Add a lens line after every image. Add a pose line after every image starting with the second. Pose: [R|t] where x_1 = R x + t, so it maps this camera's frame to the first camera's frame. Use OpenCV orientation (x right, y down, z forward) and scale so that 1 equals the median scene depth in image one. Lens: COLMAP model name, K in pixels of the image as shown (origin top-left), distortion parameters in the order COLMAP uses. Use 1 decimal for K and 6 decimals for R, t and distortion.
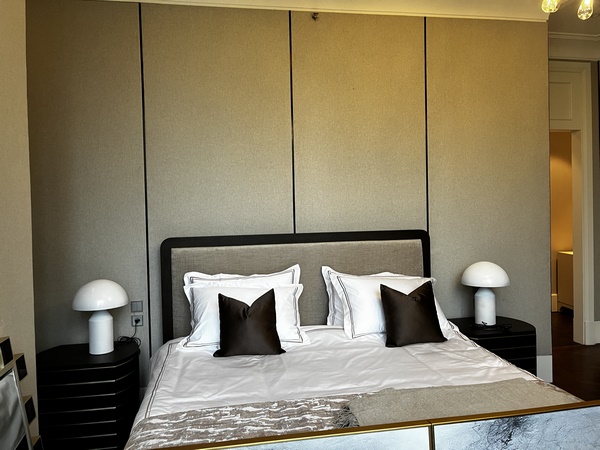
lens RADIAL K [[452.7, 0, 294.6], [0, 452.7, 226.9], [0, 0, 1]] dist [0.053736, -0.080582]
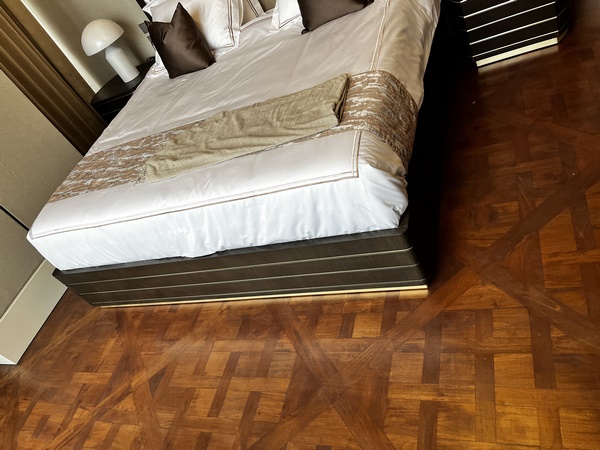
lens RADIAL K [[454.1, 0, 300.0], [0, 454.1, 225.0], [0, 0, 1]] dist [0.057539, -0.084651]
pose [[0.826208, 0.015170, -0.563160, 0.709401], [0.402645, 0.683261, 0.609123, -0.030756], [0.394026, -0.730016, 0.558408, 0.210259]]
